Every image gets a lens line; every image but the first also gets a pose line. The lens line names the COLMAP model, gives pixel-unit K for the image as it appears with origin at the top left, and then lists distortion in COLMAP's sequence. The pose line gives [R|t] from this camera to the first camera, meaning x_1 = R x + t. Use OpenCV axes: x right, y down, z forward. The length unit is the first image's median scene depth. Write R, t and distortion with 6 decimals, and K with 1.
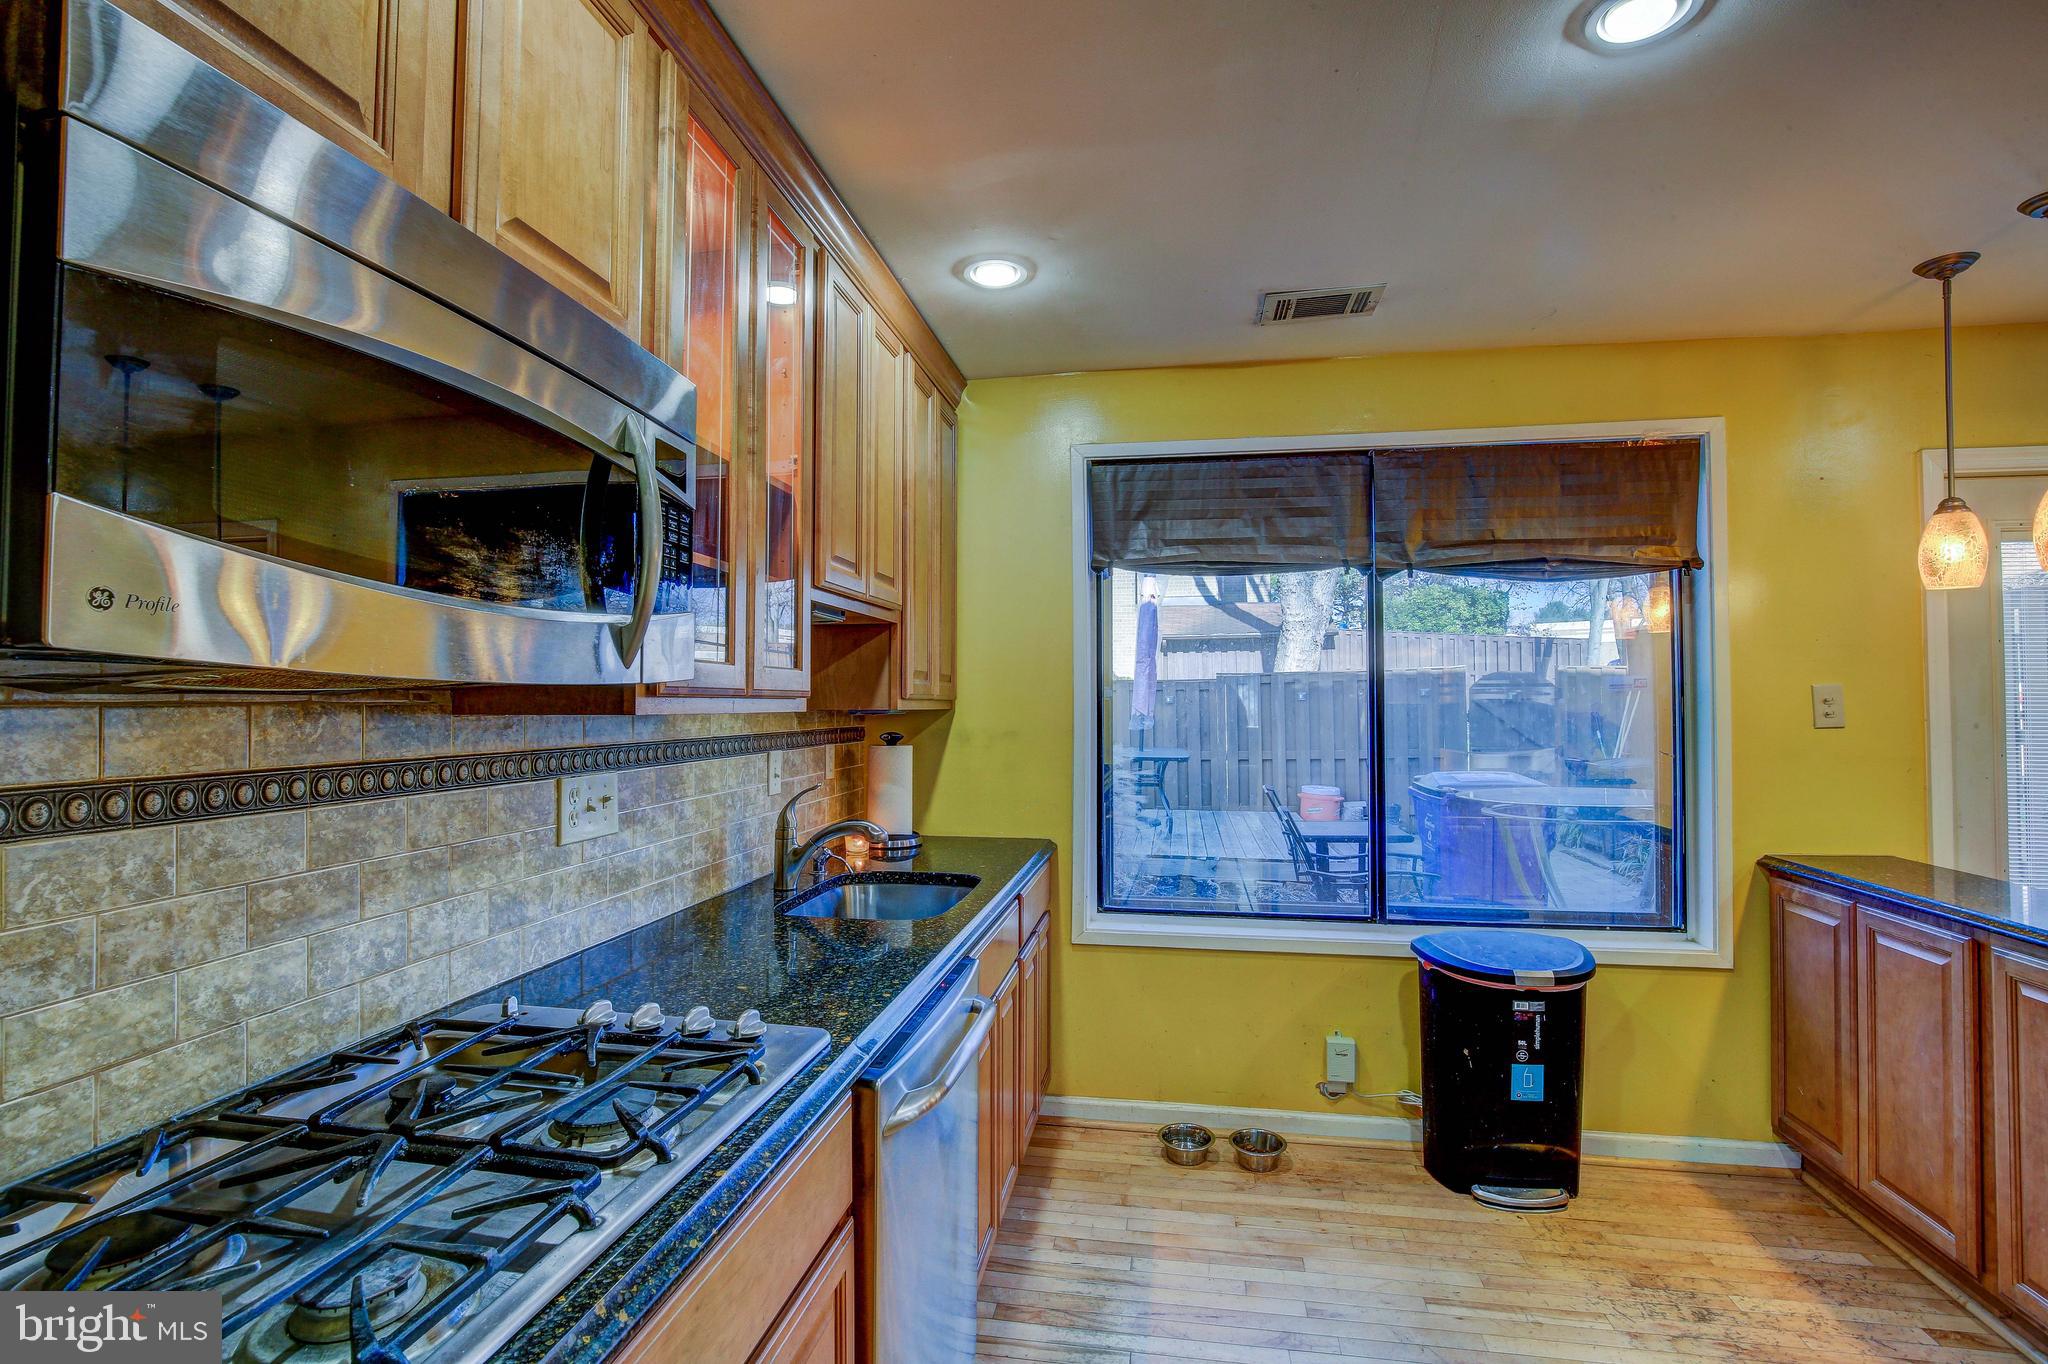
lens RADIAL K [[942.8, 0, 1013.7], [0, 942.8, 676.8], [0, 0, 1]] dist [-0.038955, 0.008100]
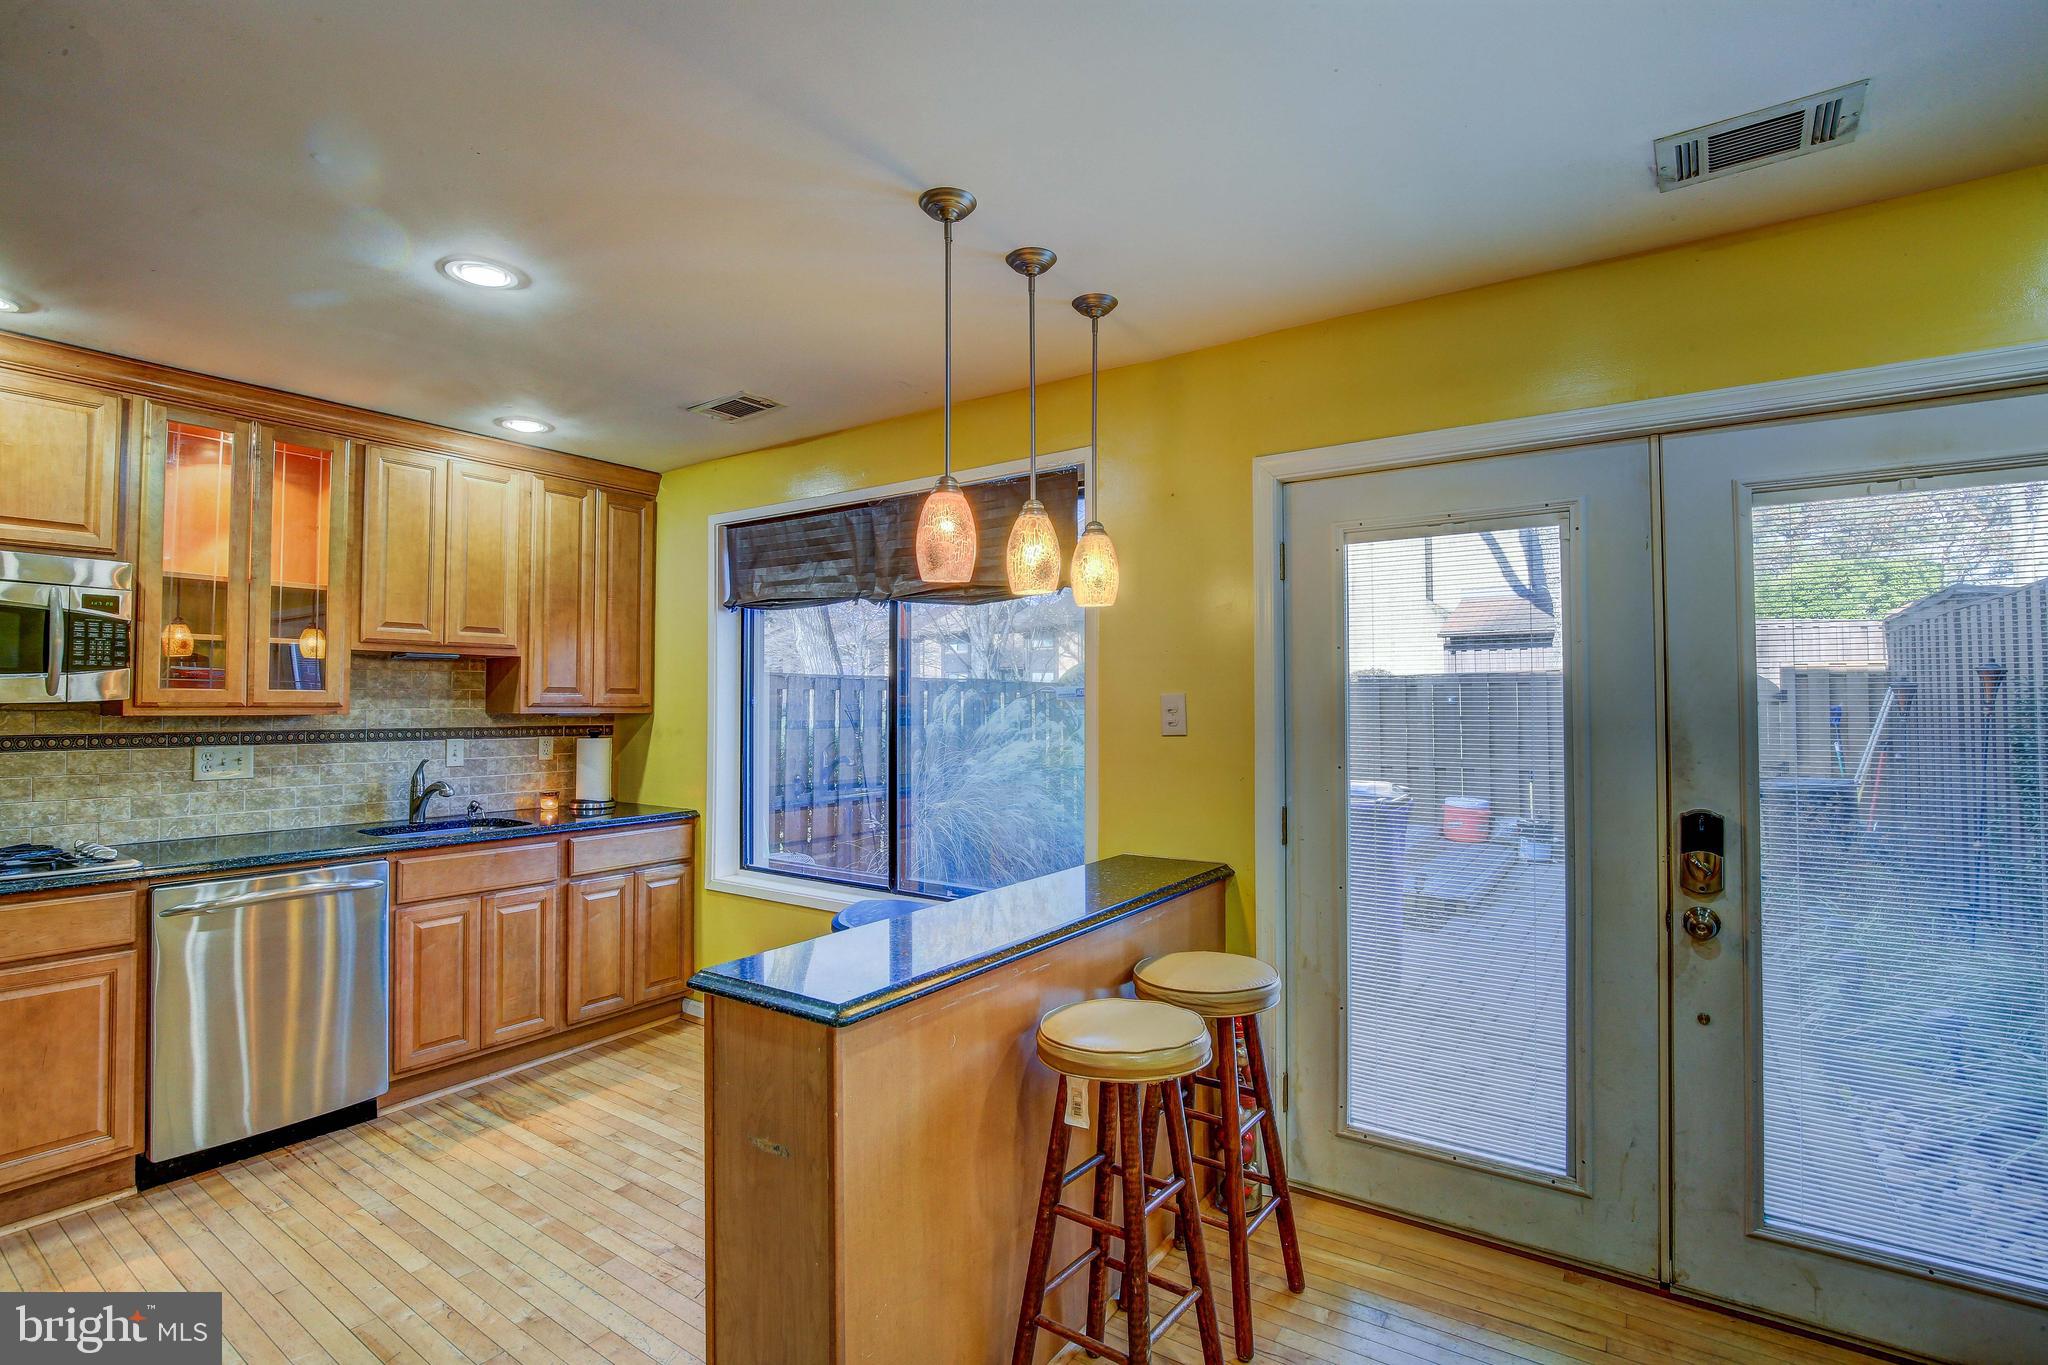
lens RADIAL K [[942.8, 0, 1013.7], [0, 942.8, 677.3], [0, 0, 1]] dist [-0.038955, 0.008100]
pose [[0.910497, -0.011435, -0.413357, 1.948195], [0.011085, 0.999933, -0.003247, -0.015244], [0.413367, -0.001625, 0.910563, -0.065835]]
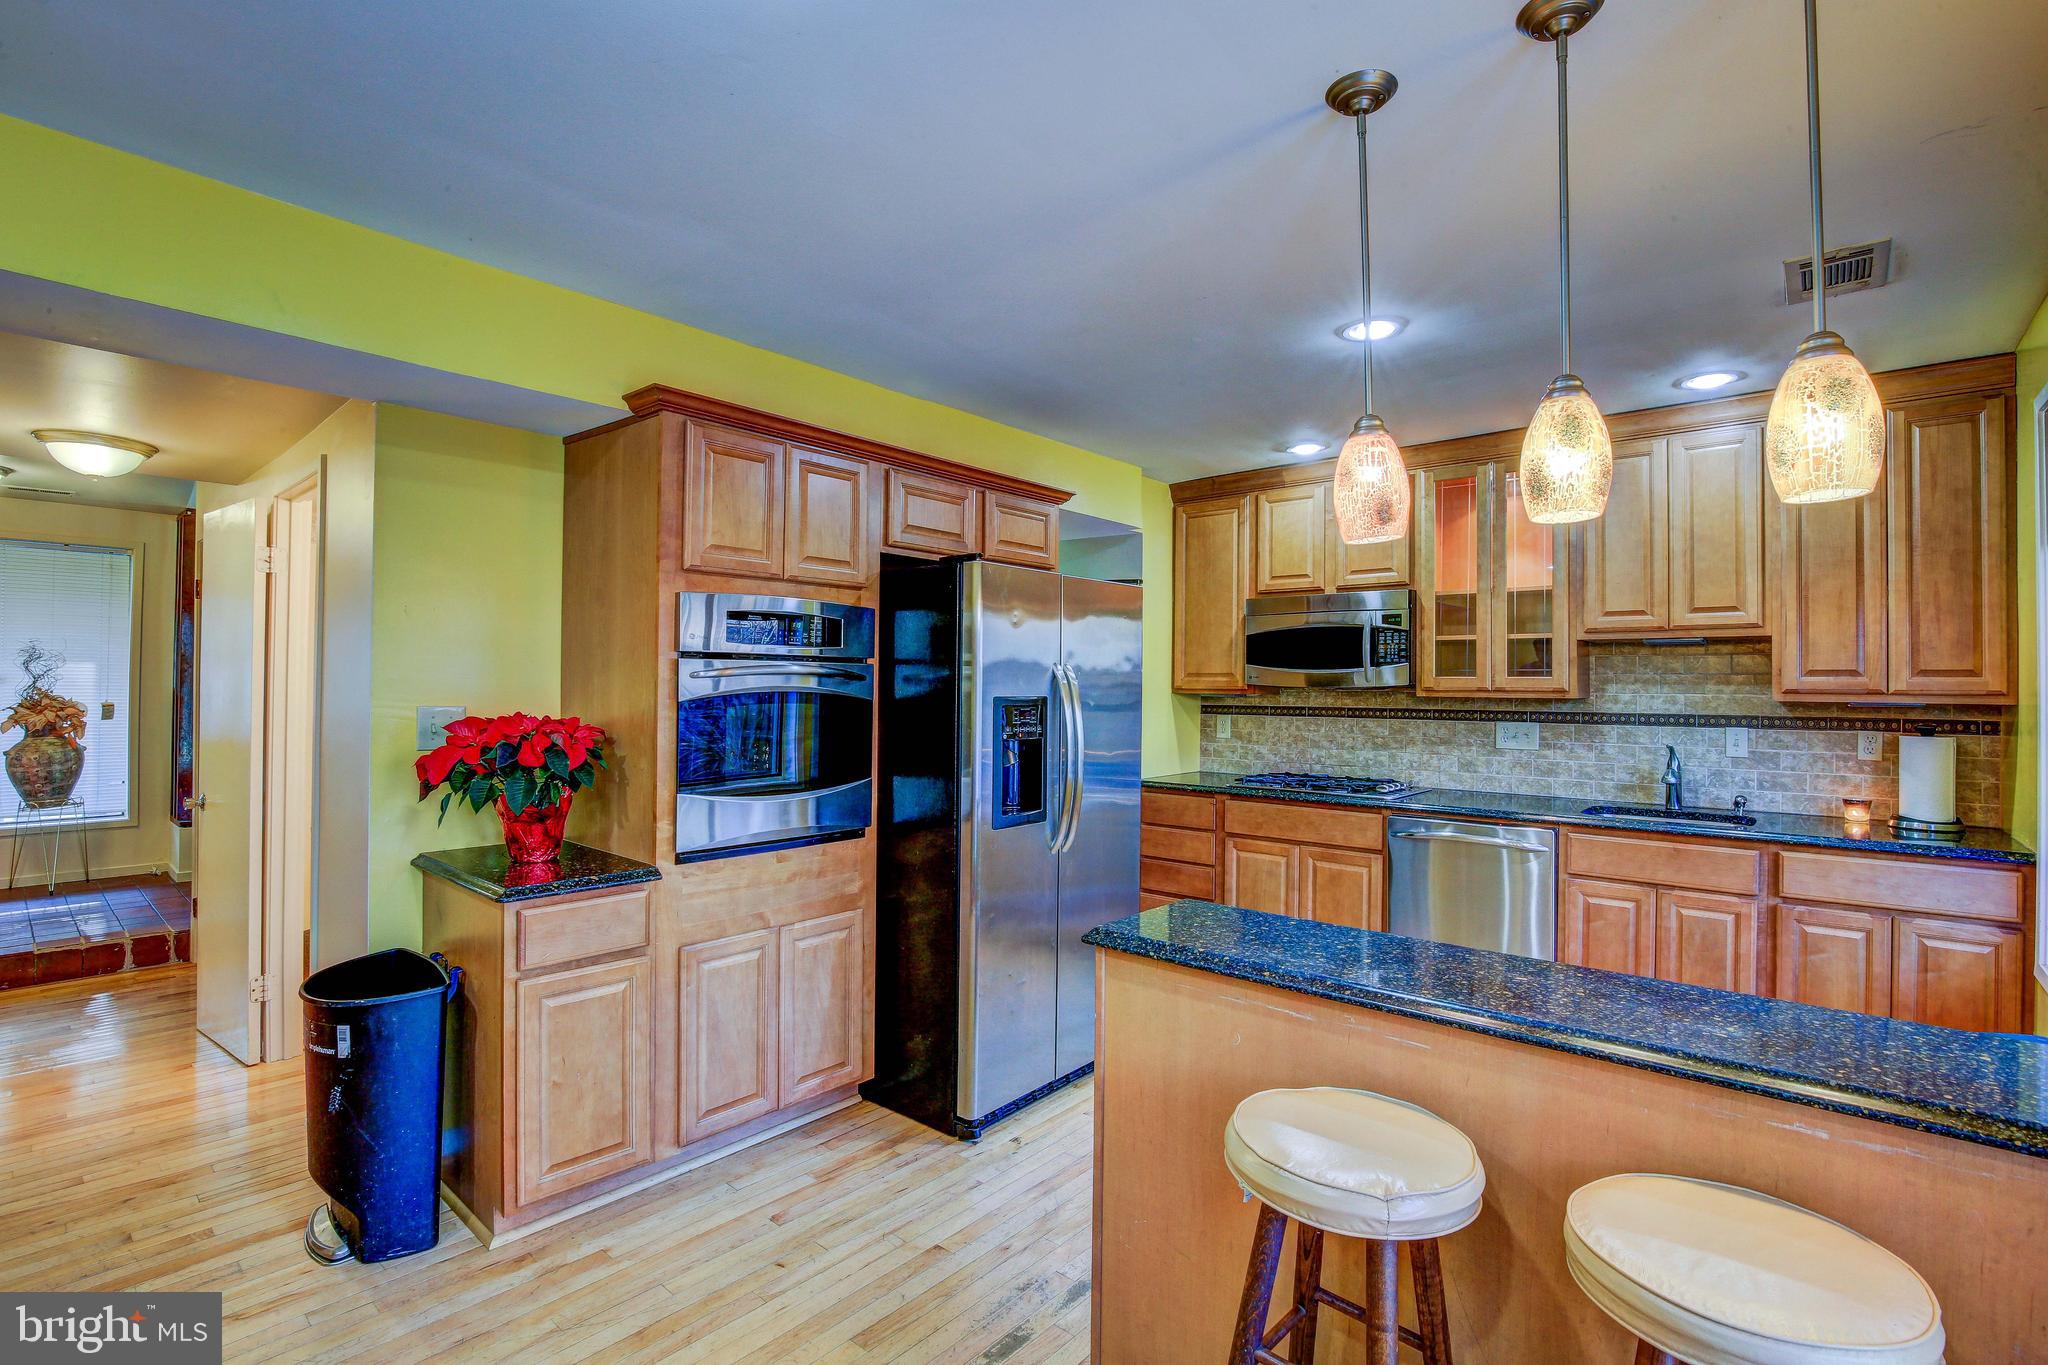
lens RADIAL K [[942.8, 0, 1013.7], [0, 942.8, 677.3], [0, 0, 1]] dist [-0.038955, 0.008100]
pose [[-0.515434, -0.009924, -0.856872, 2.434389], [0.017359, 0.999607, -0.022019, 0.019009], [0.856753, -0.026223, -0.515059, 1.202004]]
